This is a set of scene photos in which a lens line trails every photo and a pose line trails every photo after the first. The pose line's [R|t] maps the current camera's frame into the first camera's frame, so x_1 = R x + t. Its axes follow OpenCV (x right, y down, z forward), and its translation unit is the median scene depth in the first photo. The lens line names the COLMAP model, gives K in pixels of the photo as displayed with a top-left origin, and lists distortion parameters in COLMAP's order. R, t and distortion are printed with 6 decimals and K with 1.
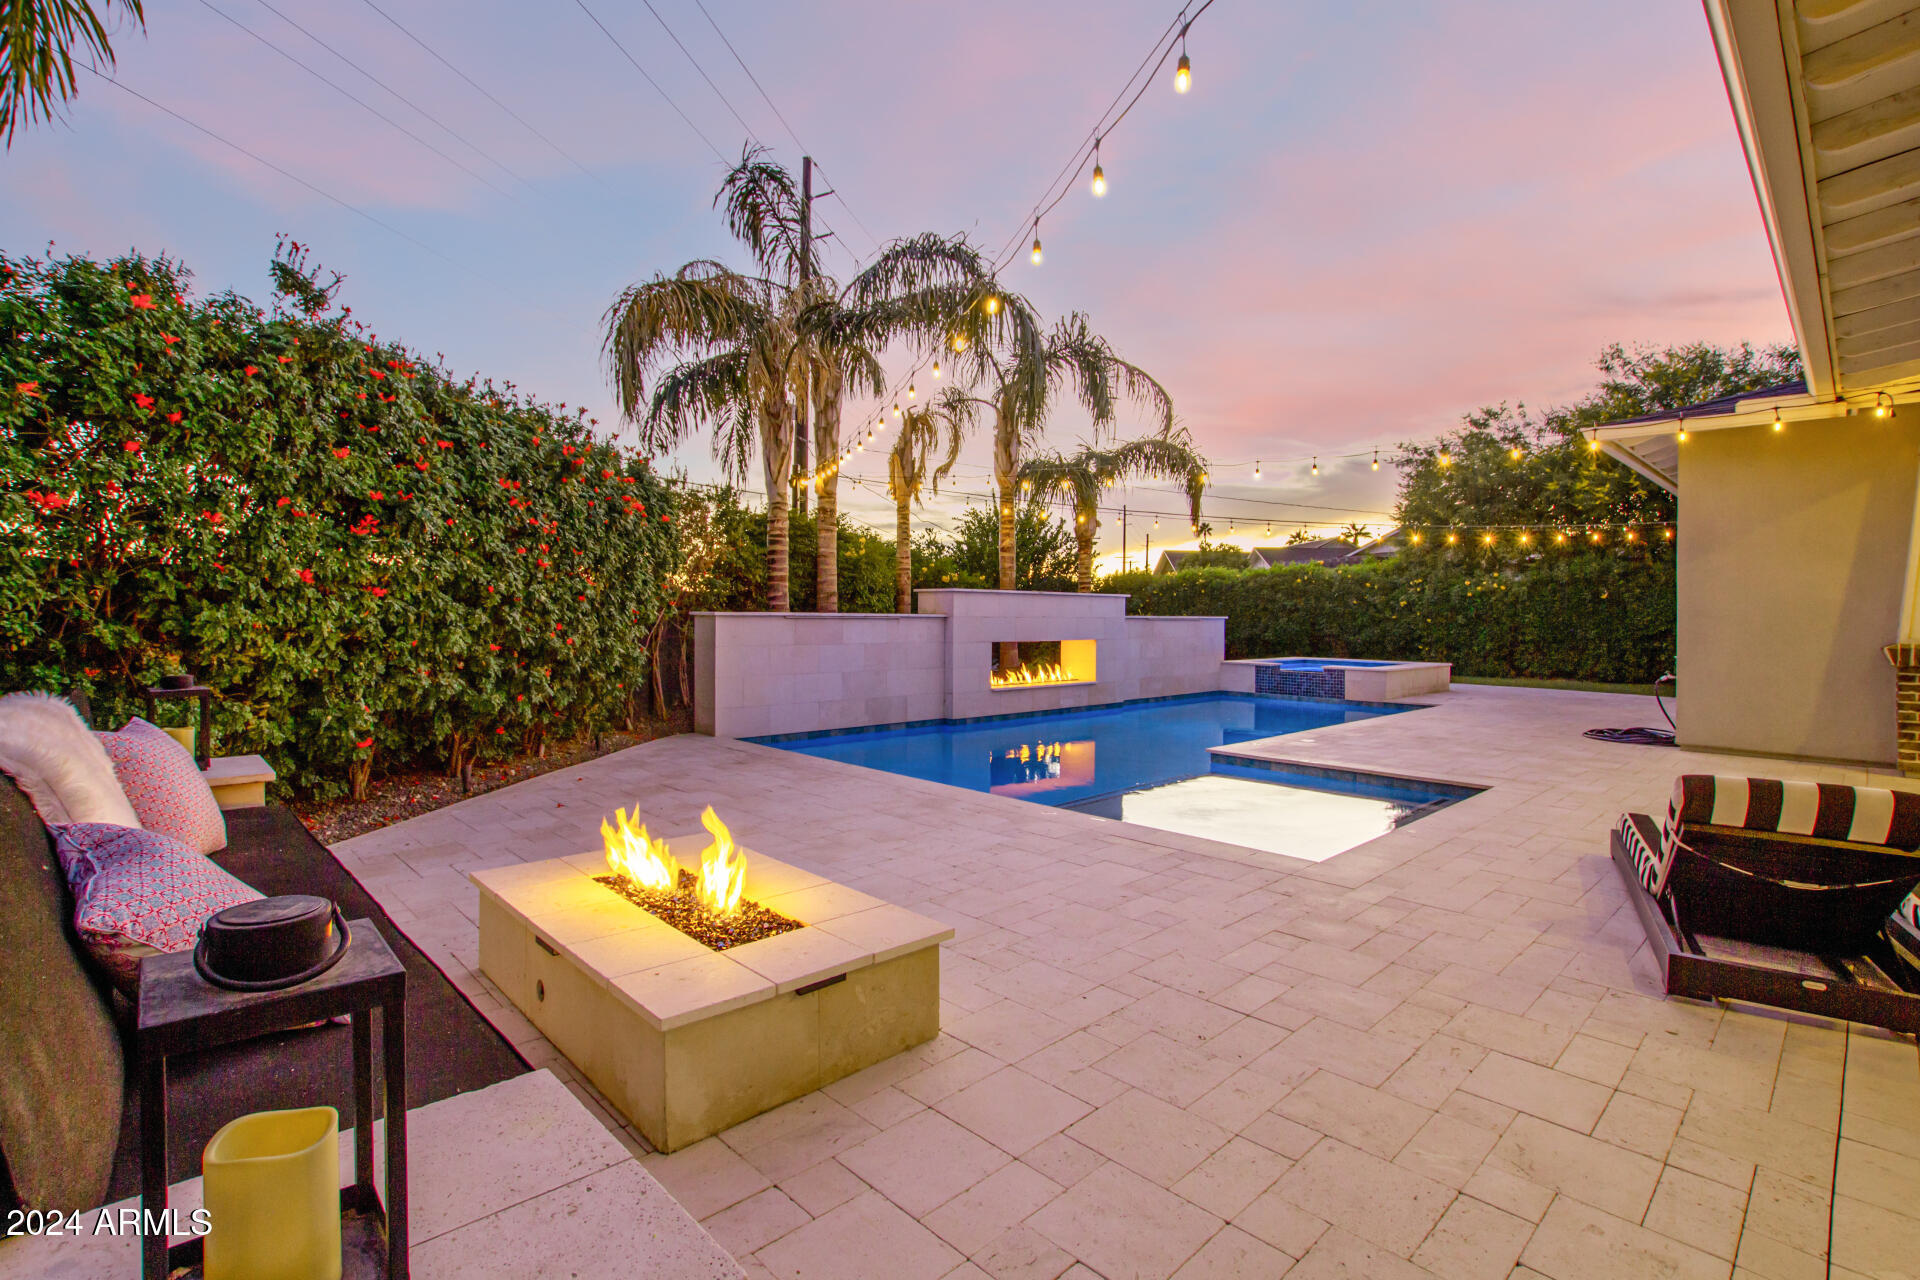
lens RADIAL K [[899.3, 0, 958.9], [0, 899.3, 592.1], [0, 0, 1]] dist [0.000292, -0.000025]
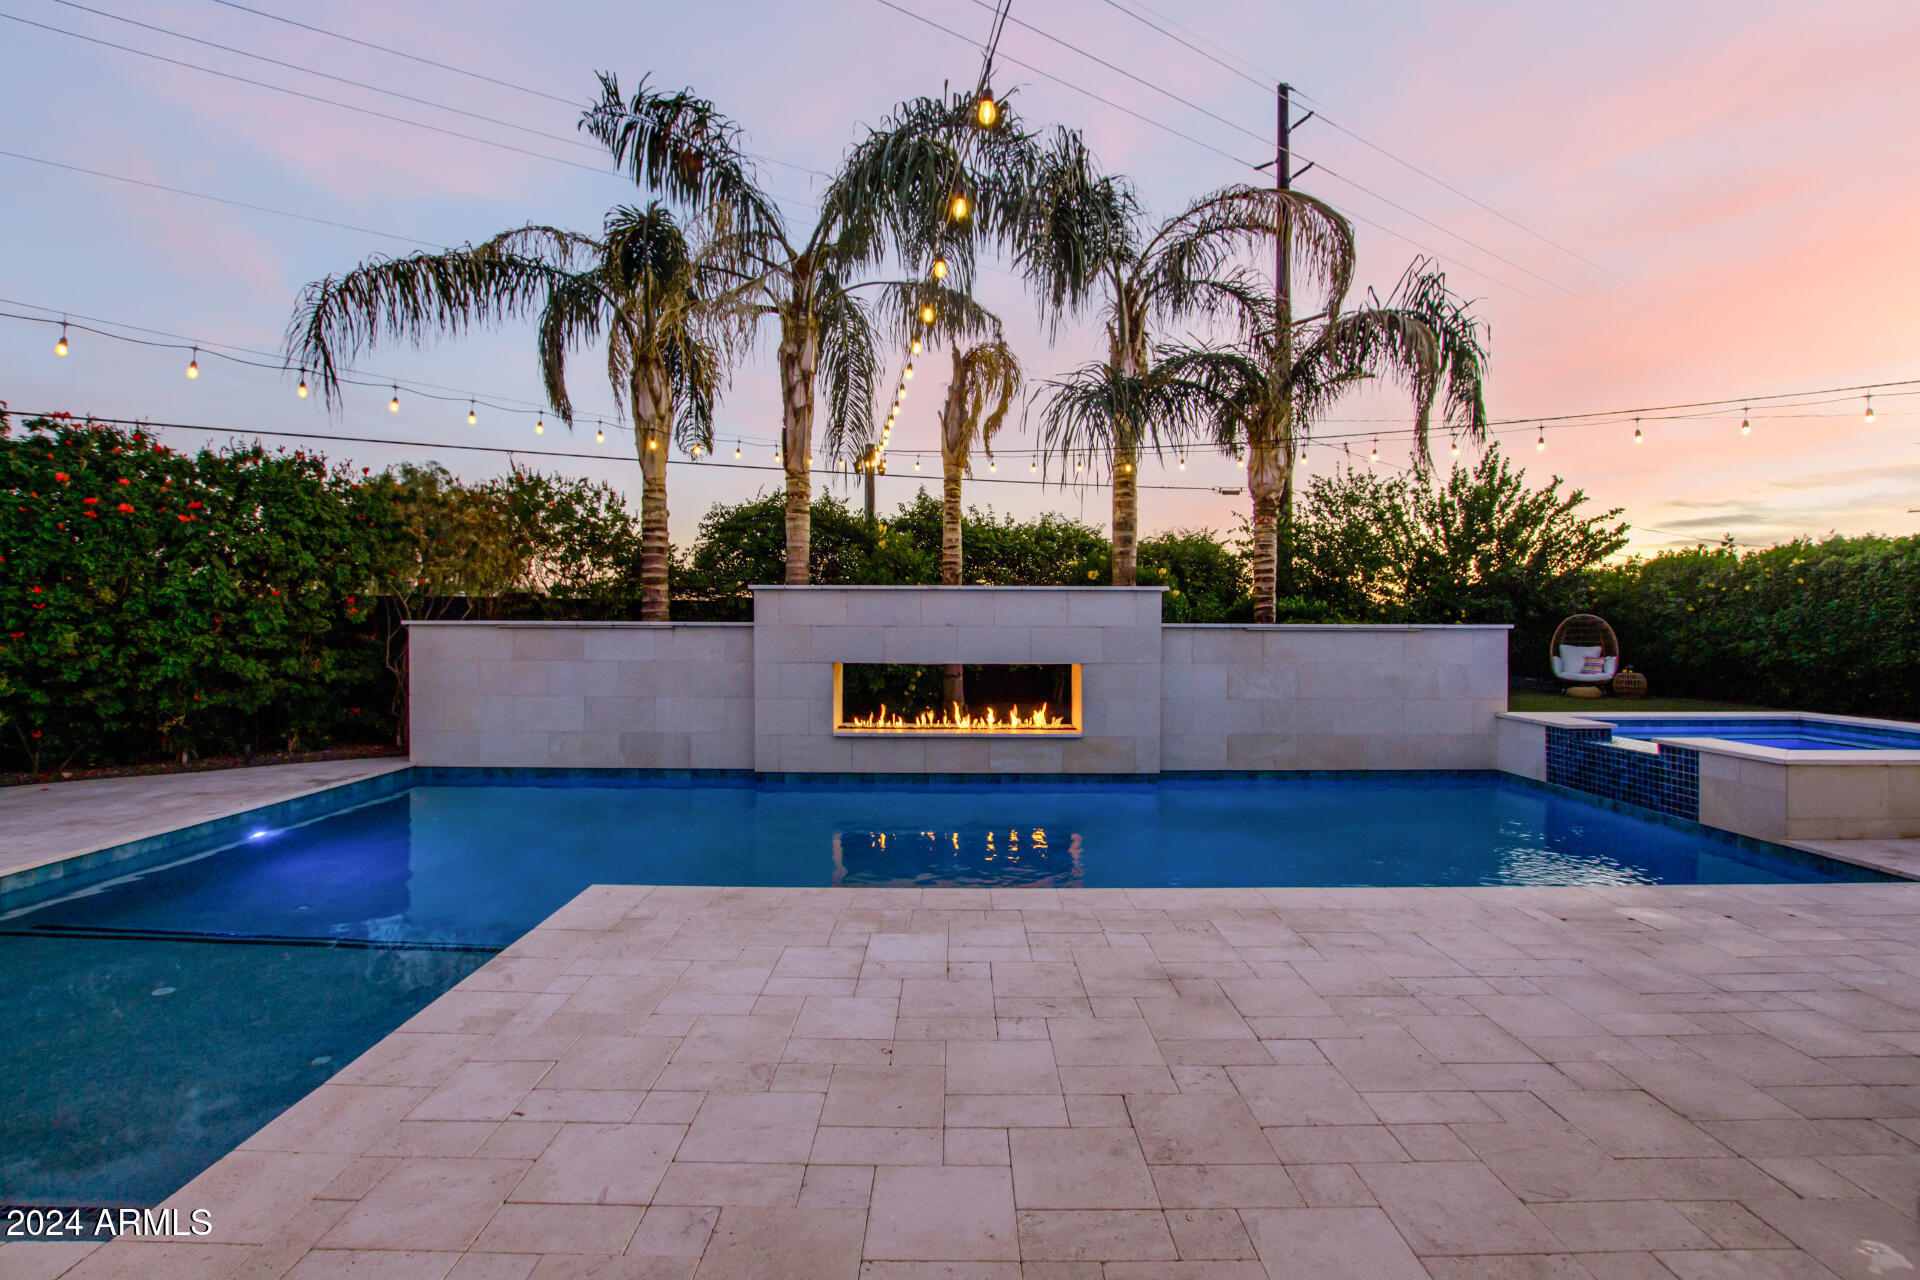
lens RADIAL K [[894.6, 0, 967.7], [0, 894.6, 618.8], [0, 0, 1]] dist [-0.018404, -0.000046]
pose [[0.733444, -0.009734, -0.679680, 0.433474], [0.018984, 0.999801, 0.006167, 0.015371], [0.679484, -0.017426, 0.733483, 0.444019]]
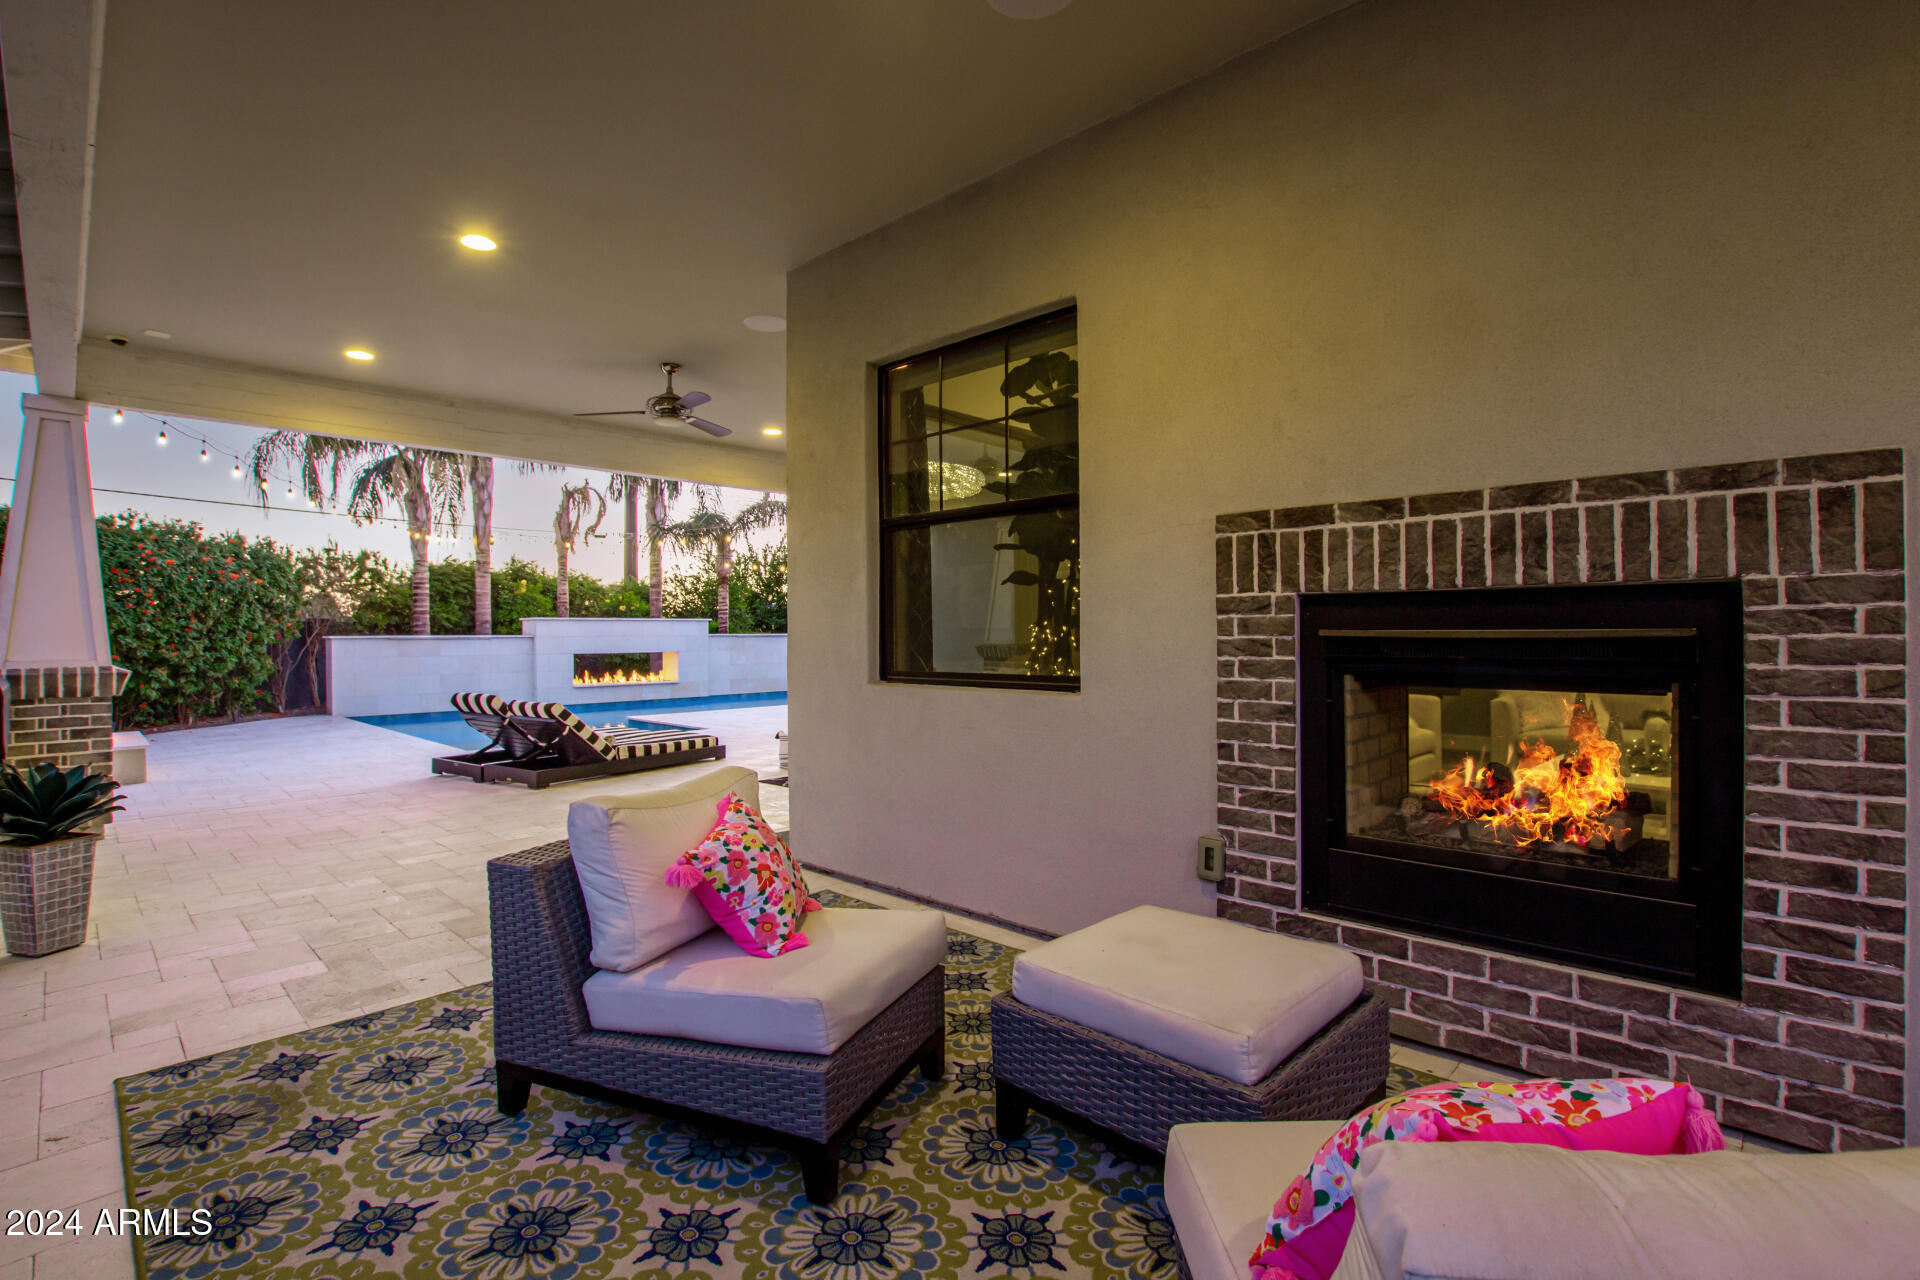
lens RADIAL K [[894.6, 0, 967.7], [0, 894.6, 618.8], [0, 0, 1]] dist [-0.018404, -0.000046]
pose [[0.998199, -0.014118, 0.058310, 0.453006], [0.013560, 0.999859, 0.009951, -0.005303], [-0.058442, -0.009142, 0.998249, -0.368876]]
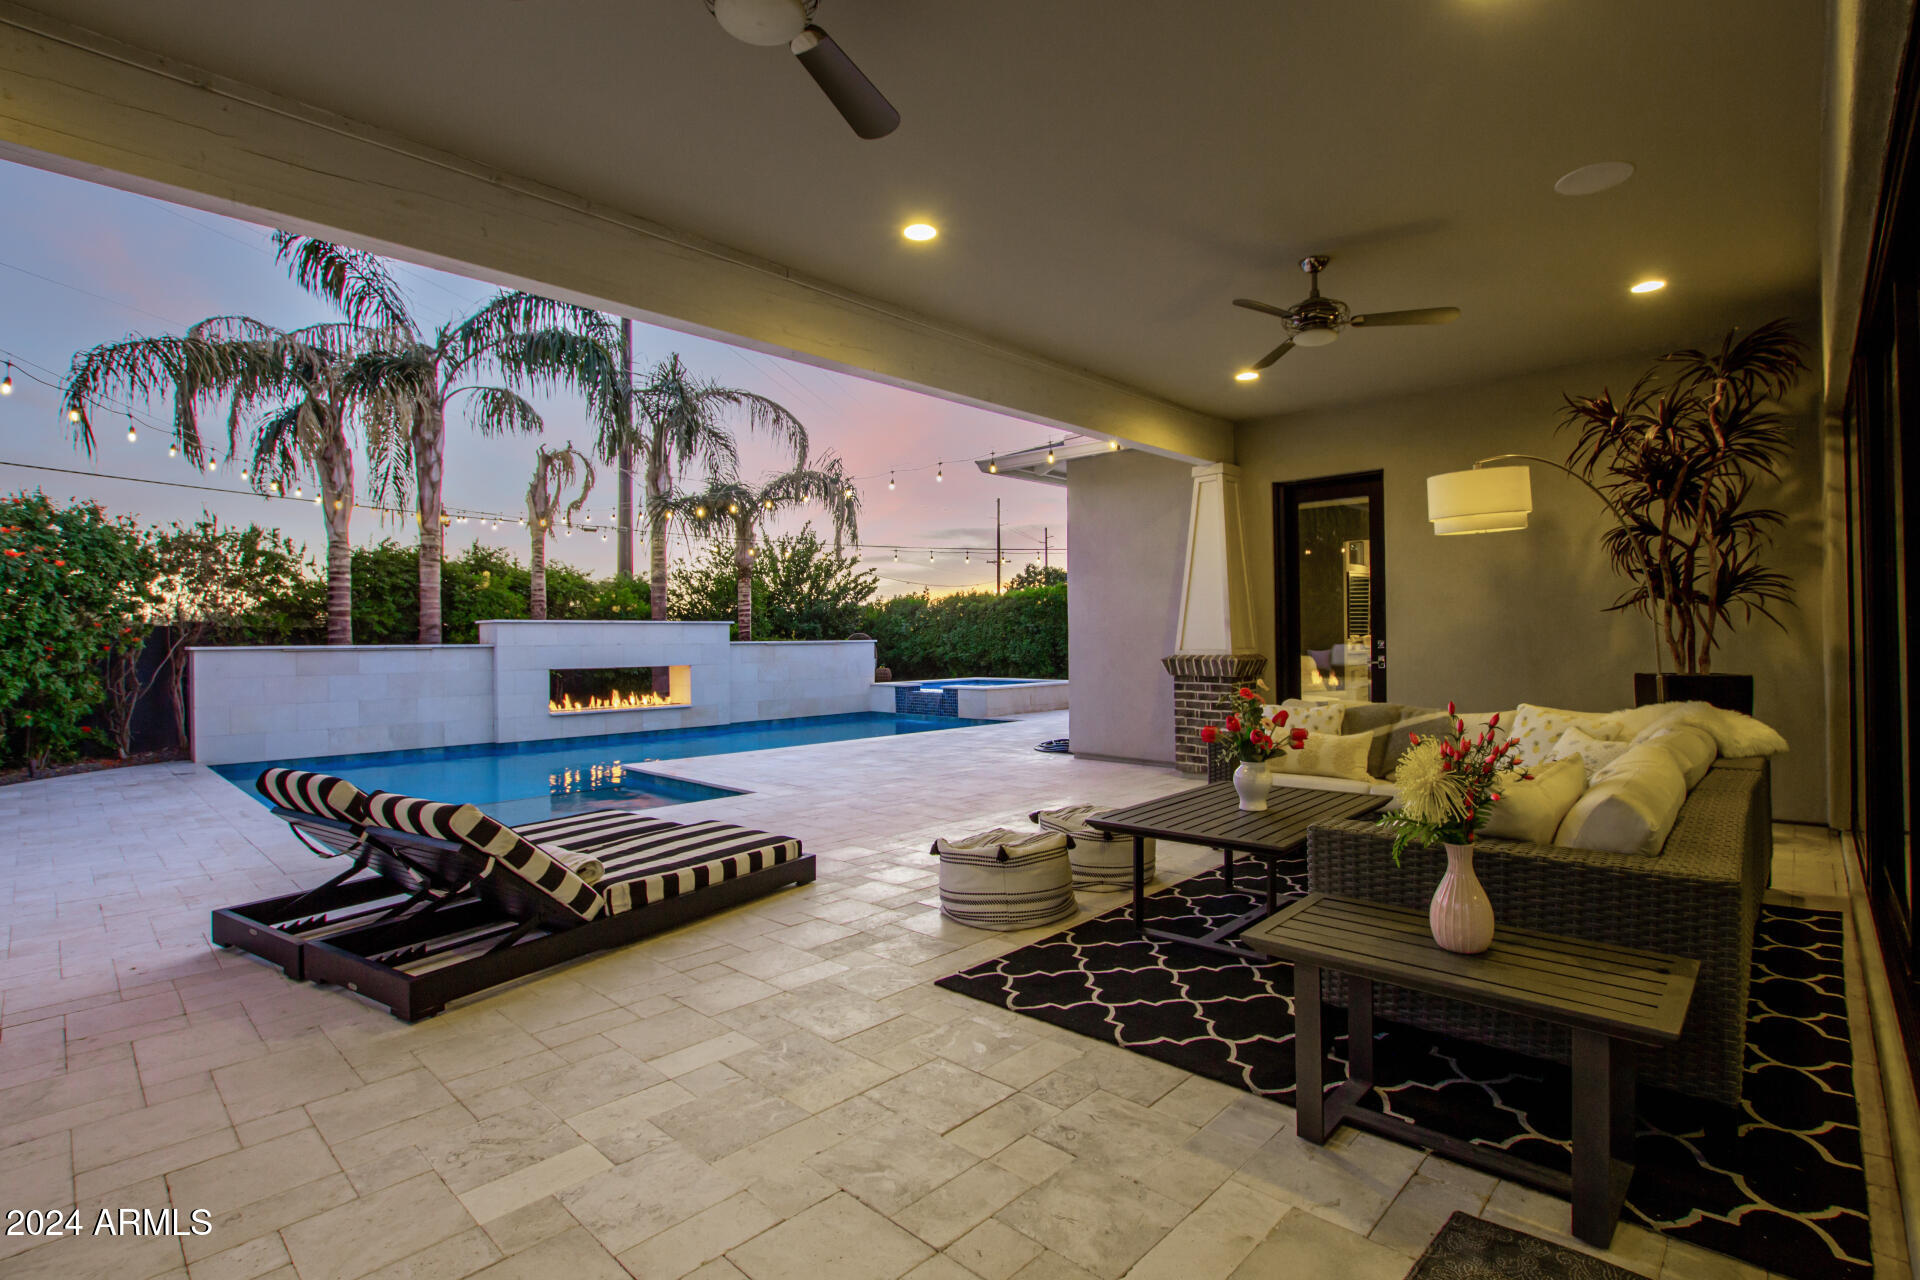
lens RADIAL K [[911.8, 0, 954.2], [0, 911.8, 618.3], [0, 0, 1]] dist [-0.021686, -0.000191]
pose [[0.998780, -0.018463, 0.045797, 0.355647], [0.018390, 0.999829, 0.002034, 0.001313], [-0.045826, -0.001189, 0.998949, -0.067814]]
